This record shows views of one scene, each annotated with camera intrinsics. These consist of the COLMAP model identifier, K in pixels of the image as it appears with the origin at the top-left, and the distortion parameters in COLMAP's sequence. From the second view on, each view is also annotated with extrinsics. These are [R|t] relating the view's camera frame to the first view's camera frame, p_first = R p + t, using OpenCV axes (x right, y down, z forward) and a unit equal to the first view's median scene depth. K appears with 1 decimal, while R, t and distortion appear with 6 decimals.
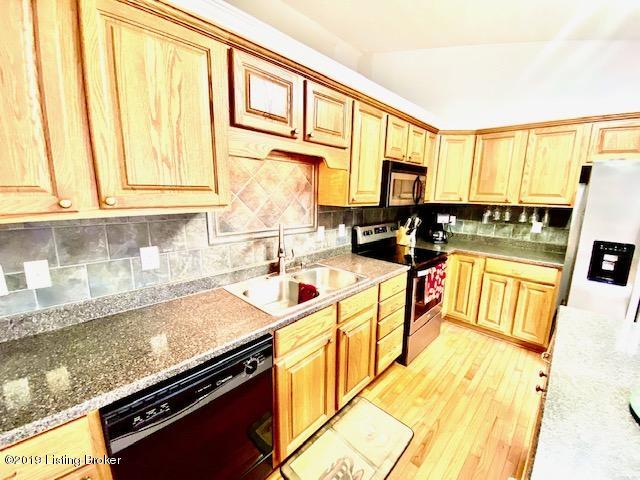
lens RADIAL K [[257.8, 0, 319.3], [0, 257.8, 238.5], [0, 0, 1]] dist [0.000313, -0.000024]
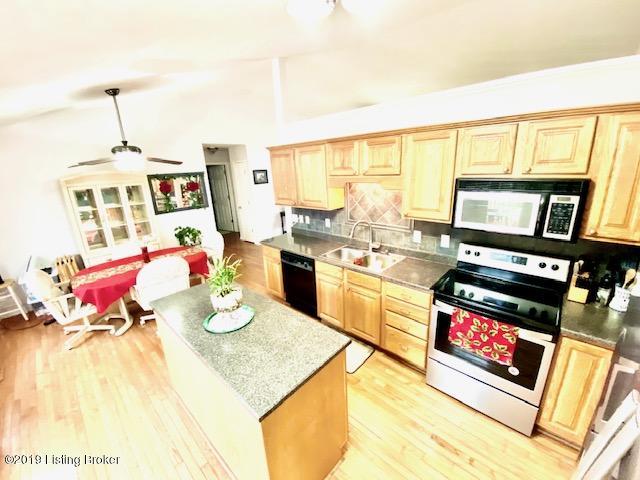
lens RADIAL K [[257.8, 0, 320.4], [0, 257.8, 238.1], [0, 0, 1]] dist [0.000313, -0.000024]
pose [[0.017185, 0.251044, -0.967823, 1.529824], [-0.135196, 0.959660, 0.246526, -0.327003], [0.990670, 0.126609, 0.050432, 0.615296]]
